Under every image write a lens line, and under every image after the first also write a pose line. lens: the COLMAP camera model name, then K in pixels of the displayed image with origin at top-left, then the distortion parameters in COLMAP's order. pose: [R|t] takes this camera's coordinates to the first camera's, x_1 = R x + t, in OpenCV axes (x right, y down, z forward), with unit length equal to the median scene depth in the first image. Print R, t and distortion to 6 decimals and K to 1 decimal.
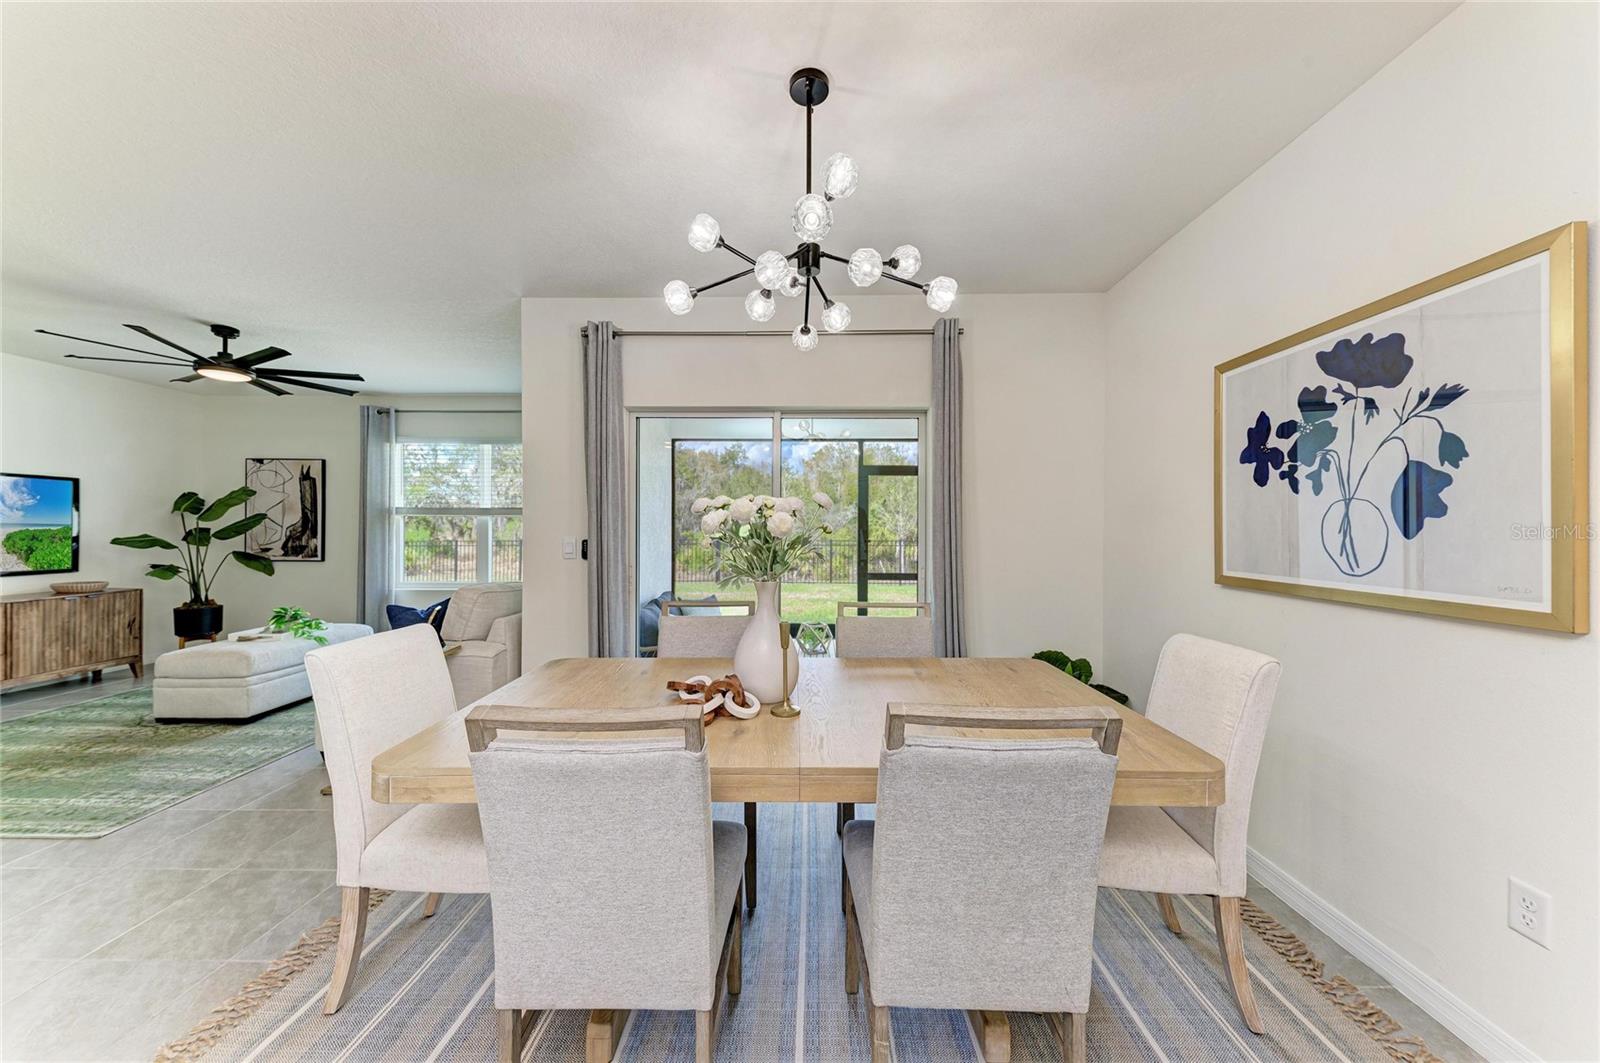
lens RADIAL K [[572.8, 0, 812.4], [0, 572.8, 529.2], [0, 0, 1]] dist [0.007285, -0.001899]
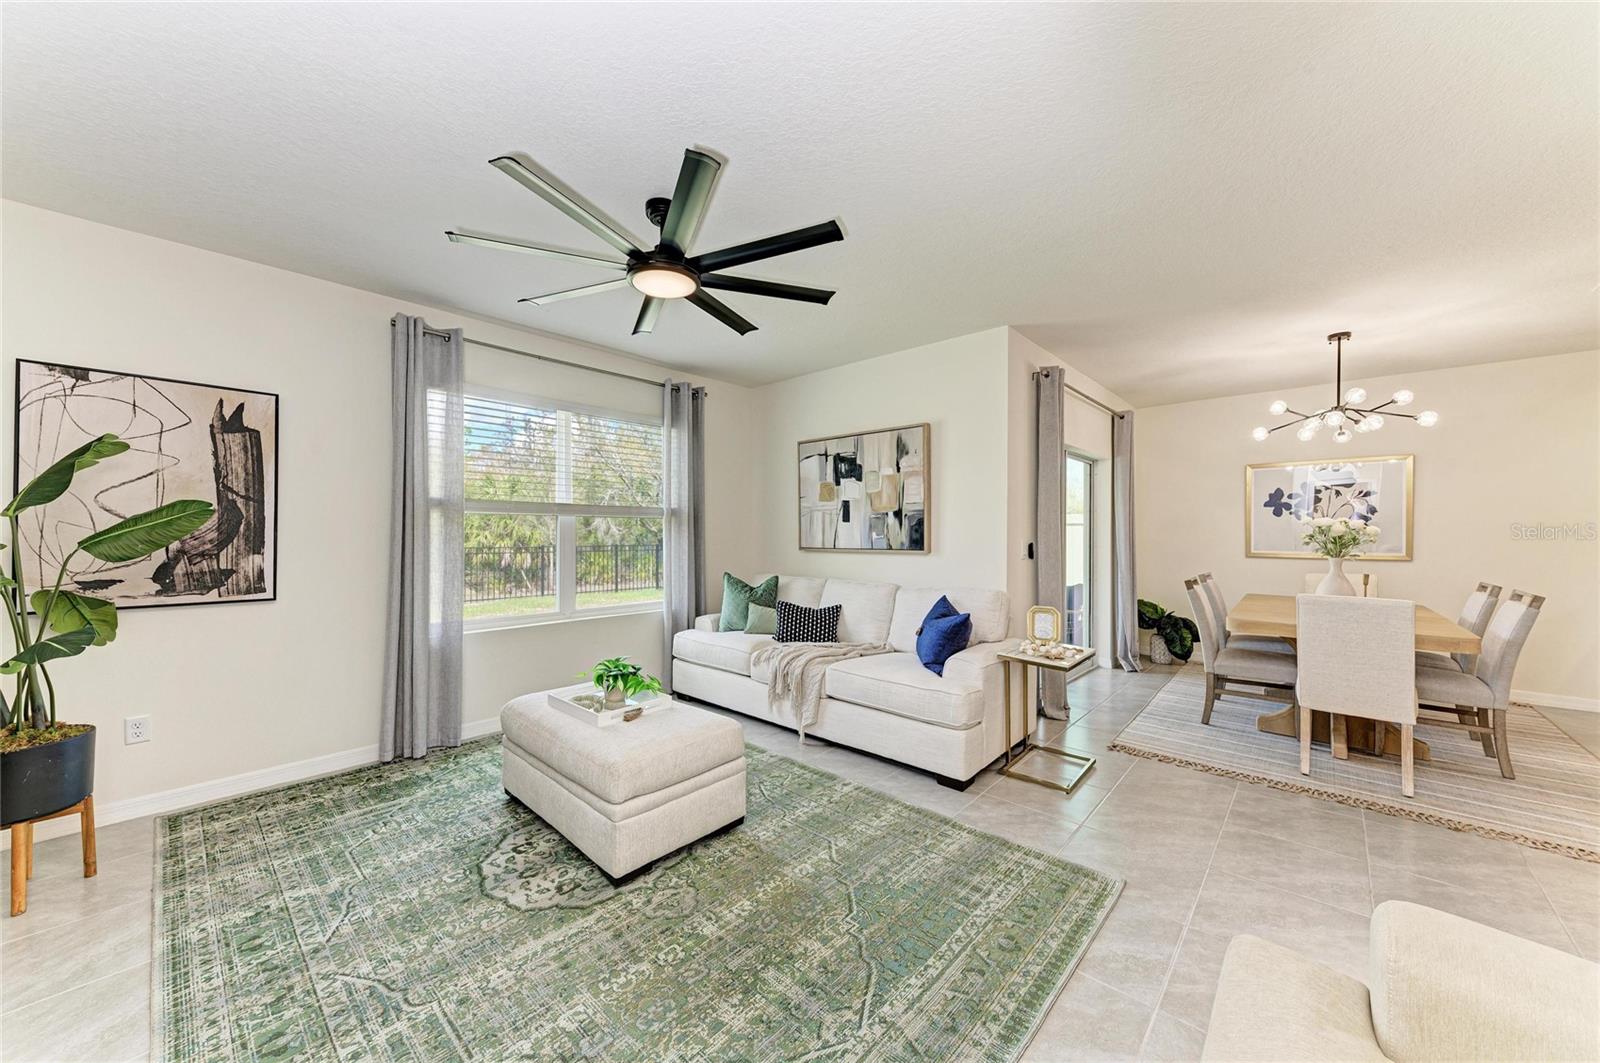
lens RADIAL K [[572.8, 0, 803.3], [0, 572.8, 535.0], [0, 0, 1]] dist [0.007285, -0.001899]
pose [[0.658343, -0.001805, 0.752716, -2.662309], [0.001847, 0.999998, 0.000783, 0.001251], [-0.752716, 0.000874, 0.658345, 0.942248]]
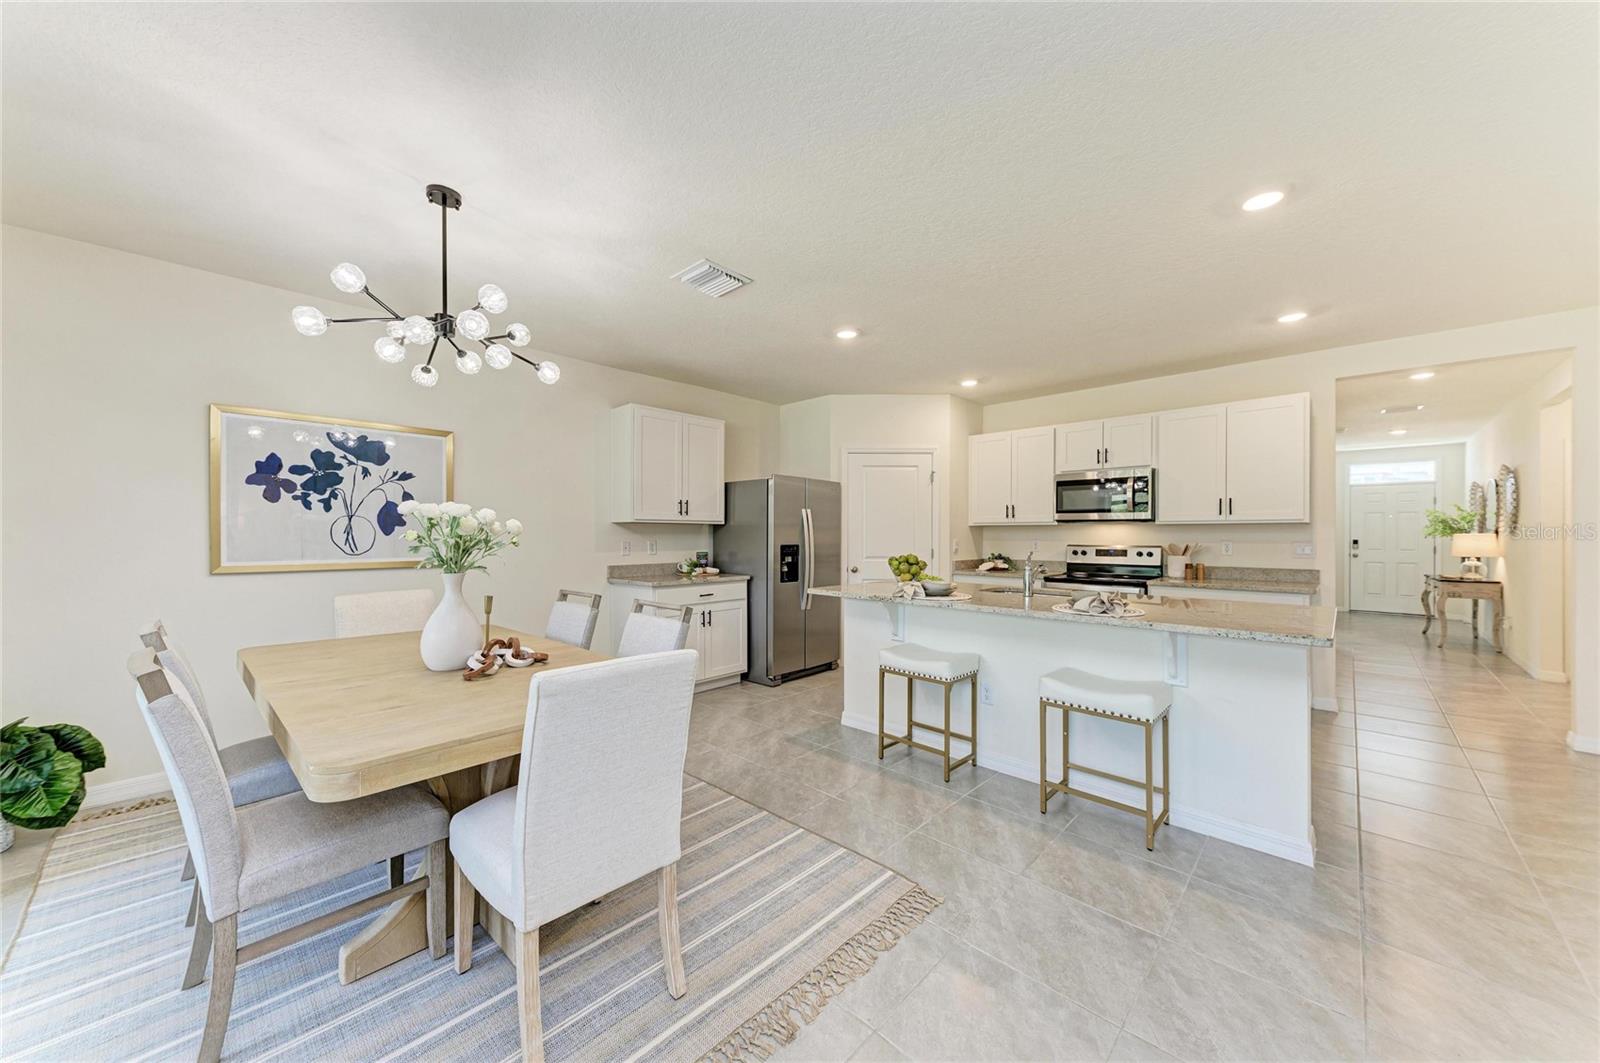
lens RADIAL K [[572.8, 0, 803.2], [0, 572.8, 534.1], [0, 0, 1]] dist [0.007285, -0.001899]
pose [[-0.738445, -0.002960, 0.674307, -1.308778], [-0.001092, 0.999994, 0.003194, 0.001489], [-0.674312, 0.001622, -0.738445, 1.224453]]
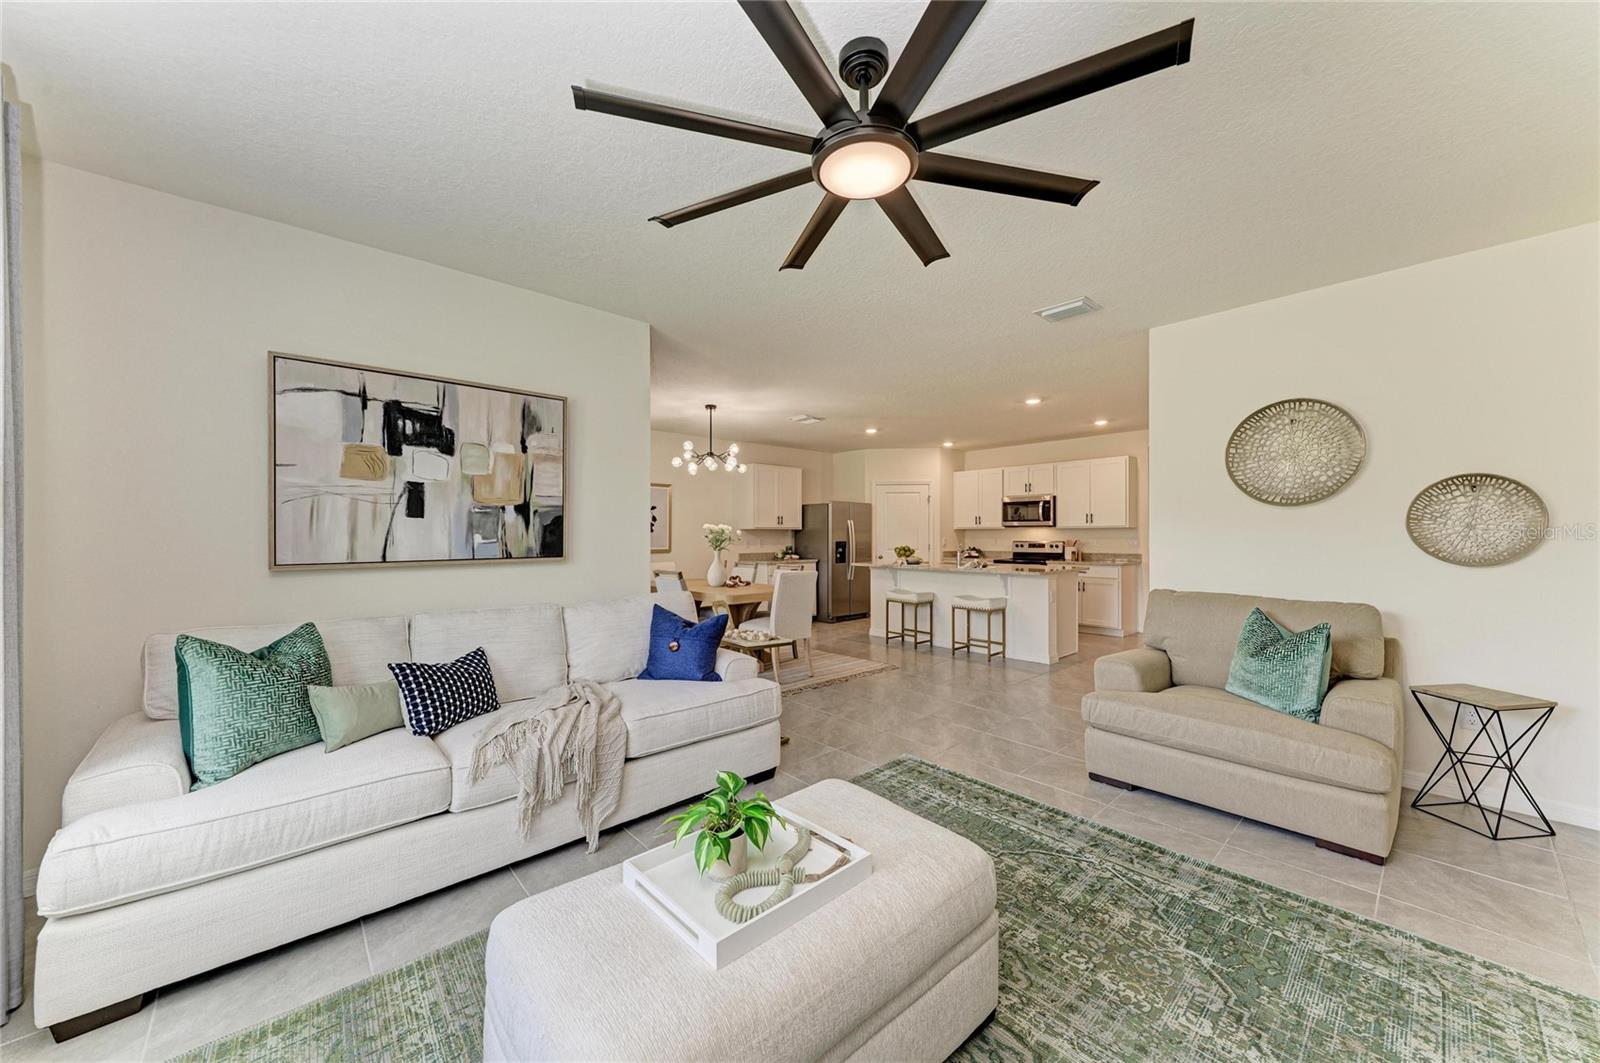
lens RADIAL K [[572.8, 0, 797.9], [0, 572.8, 534.2], [0, 0, 1]] dist [0.007285, -0.001899]
pose [[-0.680456, 0.001144, 0.732788, -2.490592], [0.003664, 0.999992, 0.001841, -0.006414], [-0.732780, 0.003937, -0.680454, 2.558718]]
